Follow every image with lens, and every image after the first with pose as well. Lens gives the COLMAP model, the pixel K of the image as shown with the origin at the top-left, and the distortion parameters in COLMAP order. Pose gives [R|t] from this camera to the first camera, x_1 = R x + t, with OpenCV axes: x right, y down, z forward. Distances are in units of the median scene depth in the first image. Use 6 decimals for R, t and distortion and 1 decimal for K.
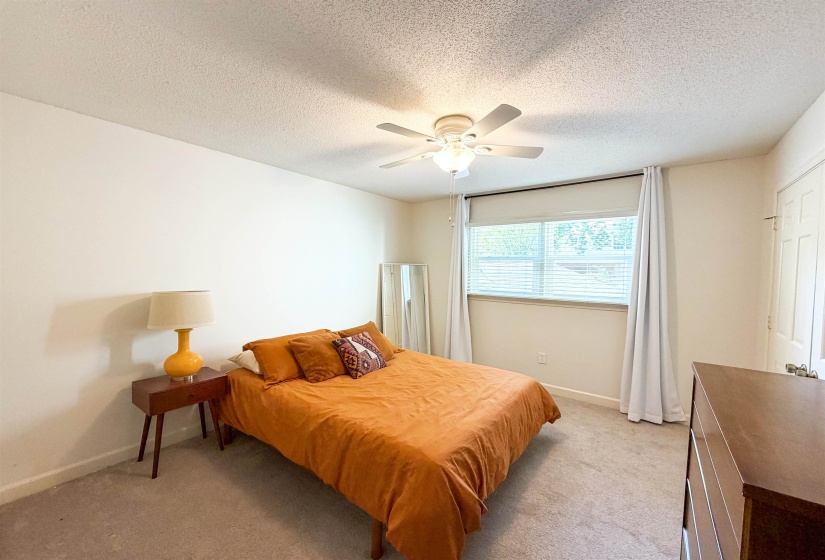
lens RADIAL K [[328.9, 0, 408.2], [0, 328.9, 278.6], [0, 0, 1]] dist [-0.002435, -0.000068]
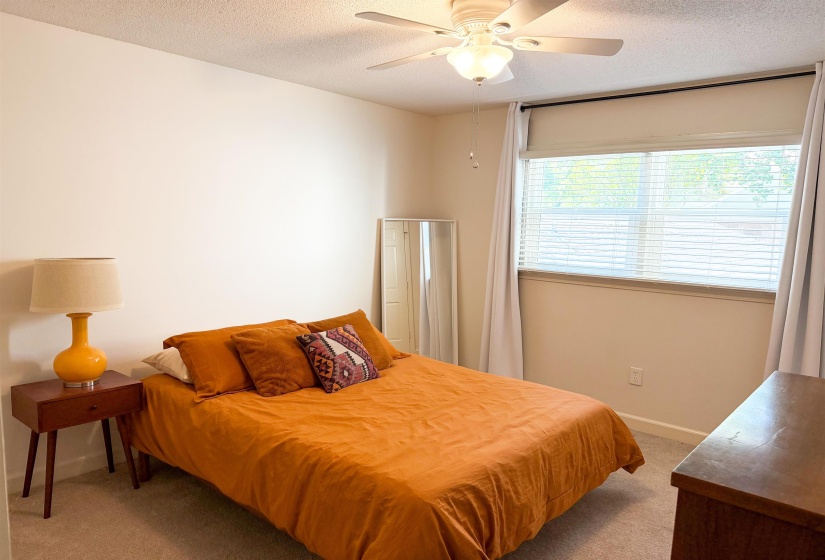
lens RADIAL K [[575.9, 0, 408.2], [0, 575.9, 280.5], [0, 0, 1]] dist [0.095676, -0.139038]
pose [[0.997779, 0.019576, -0.063667, 0.078744], [-0.014999, 0.997322, 0.071587, -0.012812], [0.064898, -0.070473, 0.995400, -0.166356]]
